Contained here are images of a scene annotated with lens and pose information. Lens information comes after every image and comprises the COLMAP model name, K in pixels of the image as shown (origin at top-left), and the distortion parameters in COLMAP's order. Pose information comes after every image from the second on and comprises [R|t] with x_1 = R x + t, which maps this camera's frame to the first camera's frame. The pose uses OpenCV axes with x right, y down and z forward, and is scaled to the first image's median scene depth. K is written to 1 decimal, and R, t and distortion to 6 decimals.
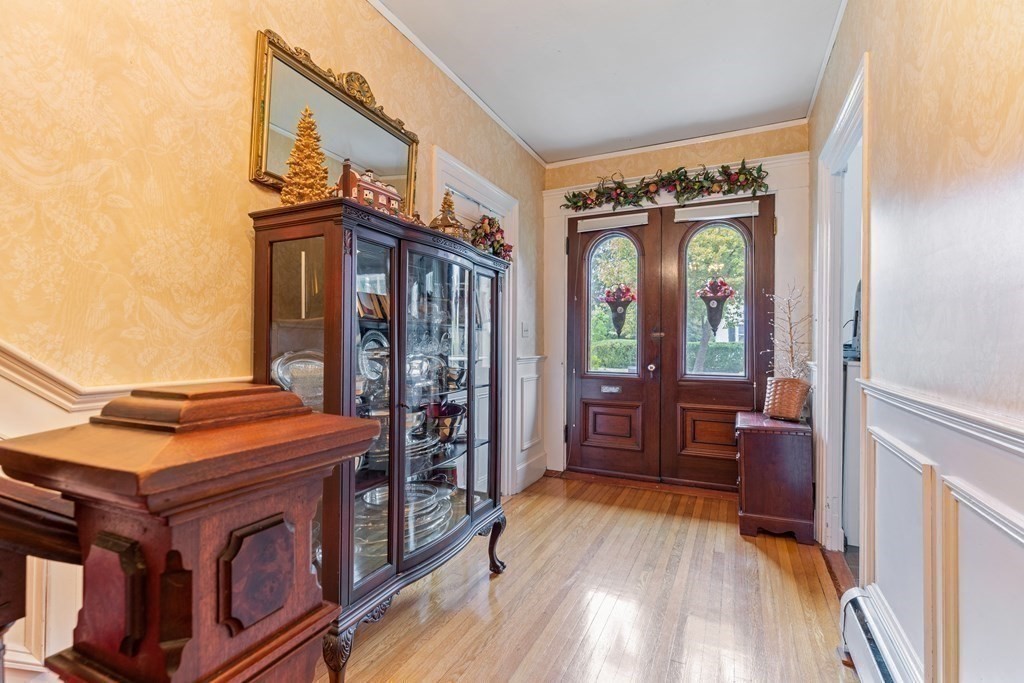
lens RADIAL K [[471.5, 0, 511.8], [0, 471.5, 342.8], [0, 0, 1]] dist [0.003082, -0.000313]
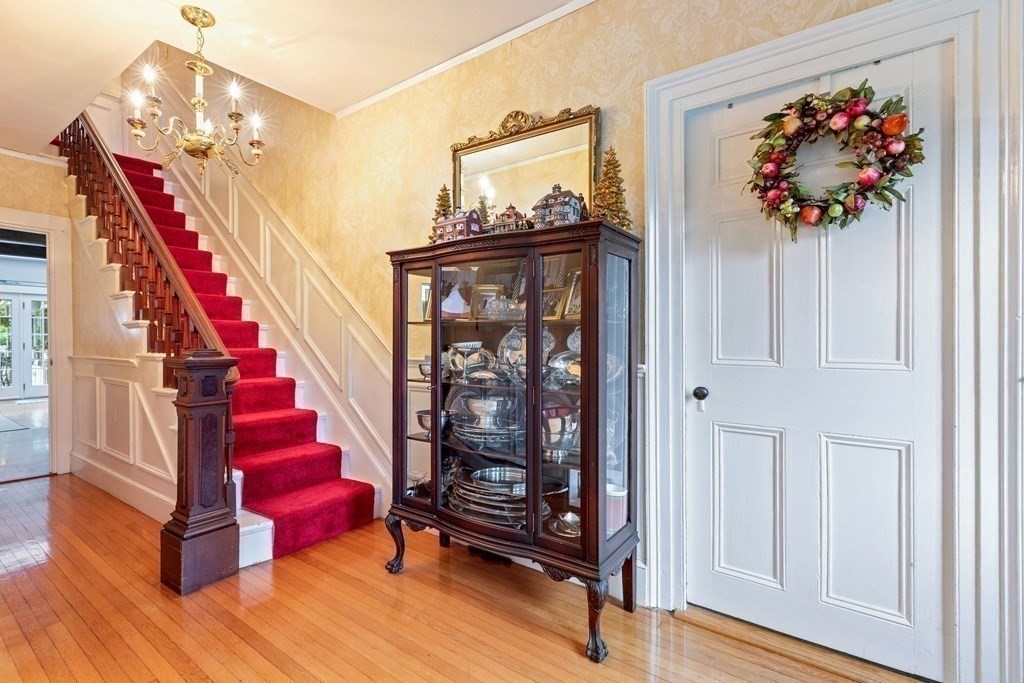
lens RADIAL K [[471.5, 0, 511.4], [0, 471.5, 341.5], [0, 0, 1]] dist [0.003082, -0.000313]
pose [[-0.179563, 0.003221, -0.983741, 0.766023], [0.008561, 0.999962, 0.001711, 0.007381], [0.983709, -0.008115, -0.179584, 1.087655]]
